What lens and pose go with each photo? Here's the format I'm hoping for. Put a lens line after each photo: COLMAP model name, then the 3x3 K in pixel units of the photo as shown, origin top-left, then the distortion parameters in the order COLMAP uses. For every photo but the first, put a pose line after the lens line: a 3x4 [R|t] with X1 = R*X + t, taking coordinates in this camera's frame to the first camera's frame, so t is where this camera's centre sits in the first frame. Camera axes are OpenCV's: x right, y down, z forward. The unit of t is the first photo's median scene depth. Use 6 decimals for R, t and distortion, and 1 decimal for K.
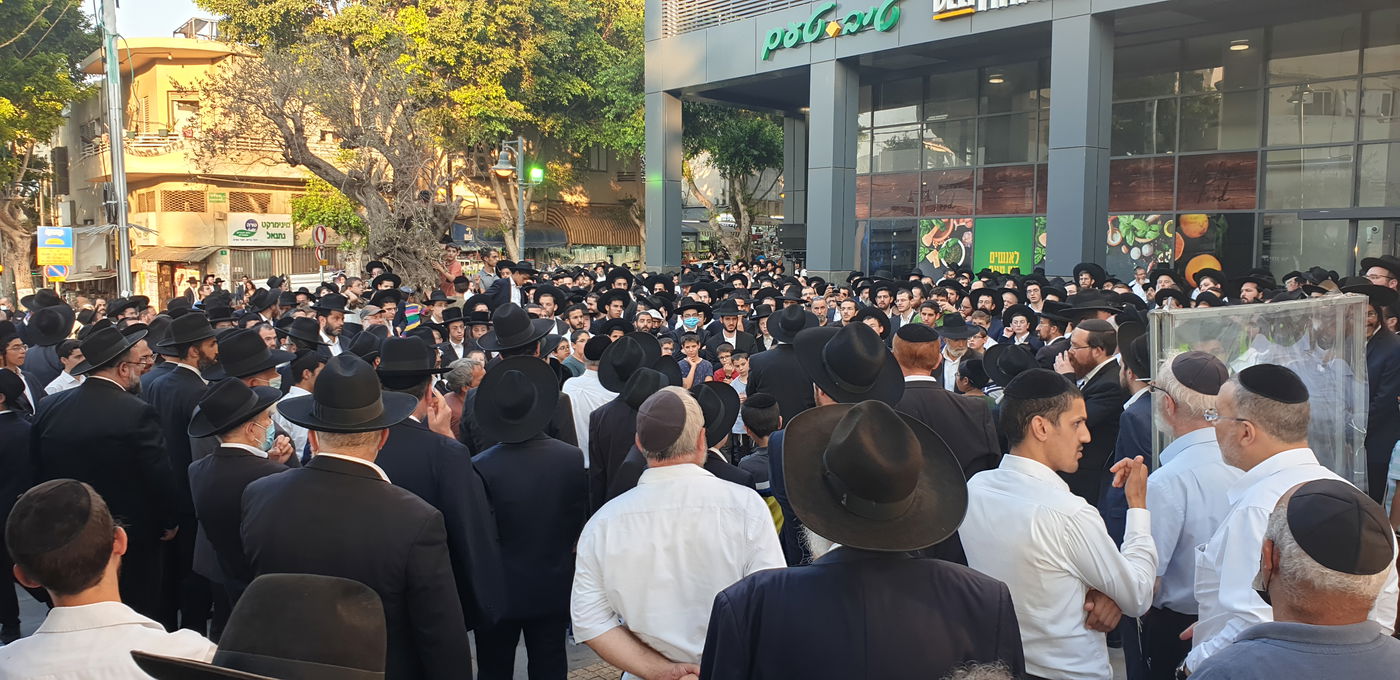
lens RADIAL K [[1114.6, 0, 724.3], [0, 1114.6, 344.3], [0, 0, 1]] dist [0.011955, 0.012249]
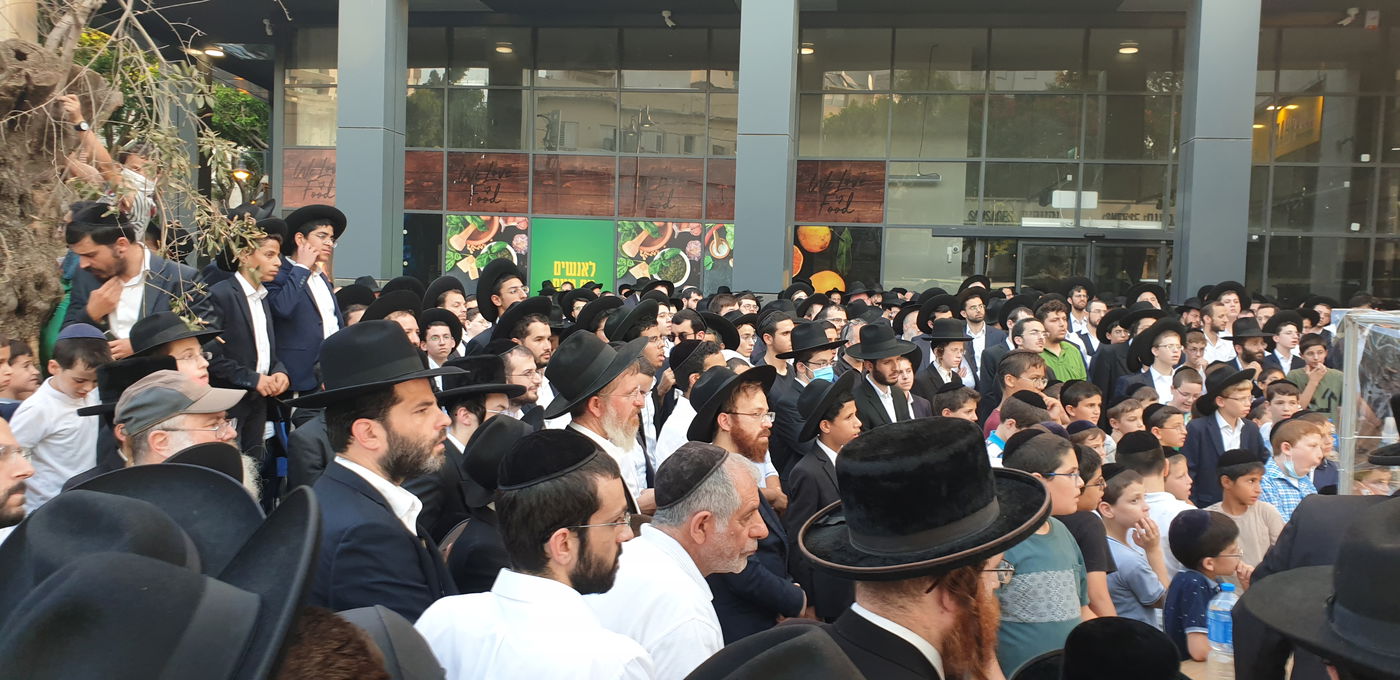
lens RADIAL K [[1192.0, 0, 730.1], [0, 1192.0, 337.7], [0, 0, 1]] dist [0.016527, 0.018121]
pose [[0.767279, -0.020832, 0.640975, -0.237830], [0.026515, 0.999648, 0.000750, -0.028346], [-0.640766, 0.016419, 0.767561, 0.298245]]
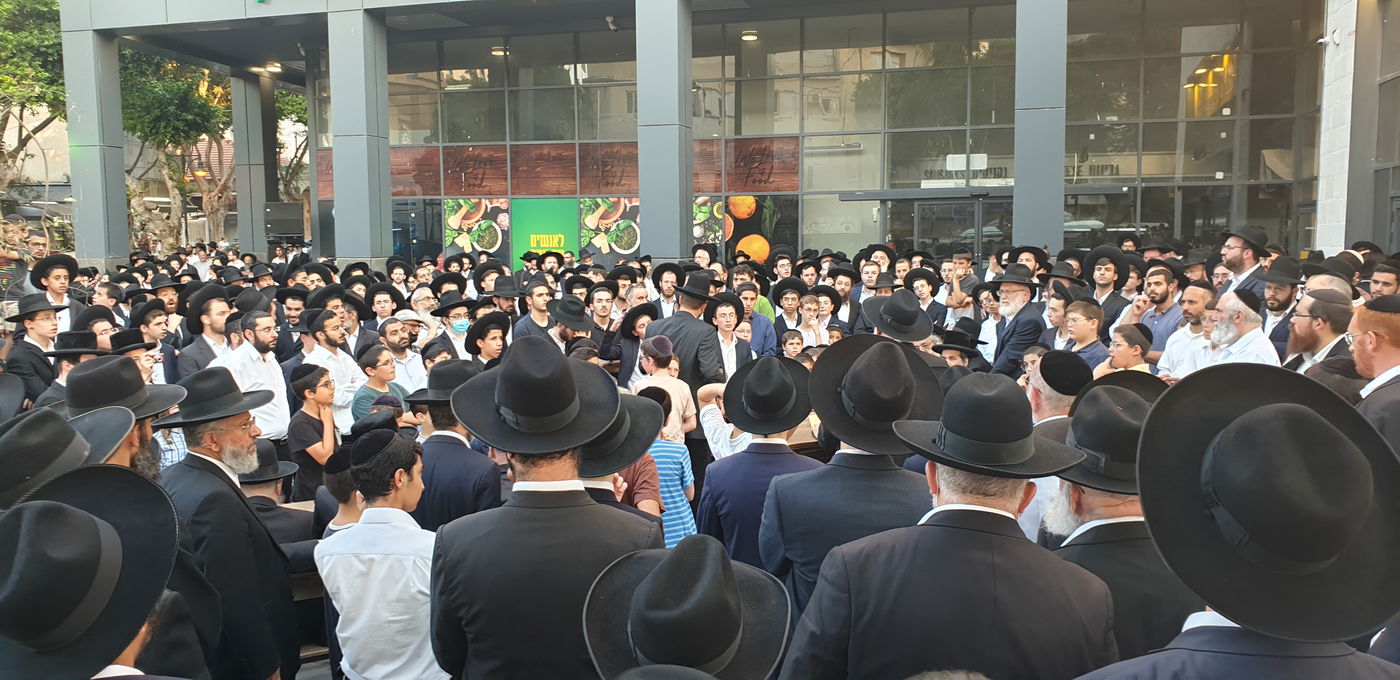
lens RADIAL K [[1072.5, 0, 700.0], [0, 1072.5, 340.0], [0, 0, 1]] dist [0.035267, -0.000353]
pose [[0.847733, -0.063099, 0.526656, -0.138264], [0.054969, 0.998004, 0.031091, -0.016009], [-0.527567, 0.002593, 0.849510, 0.170986]]
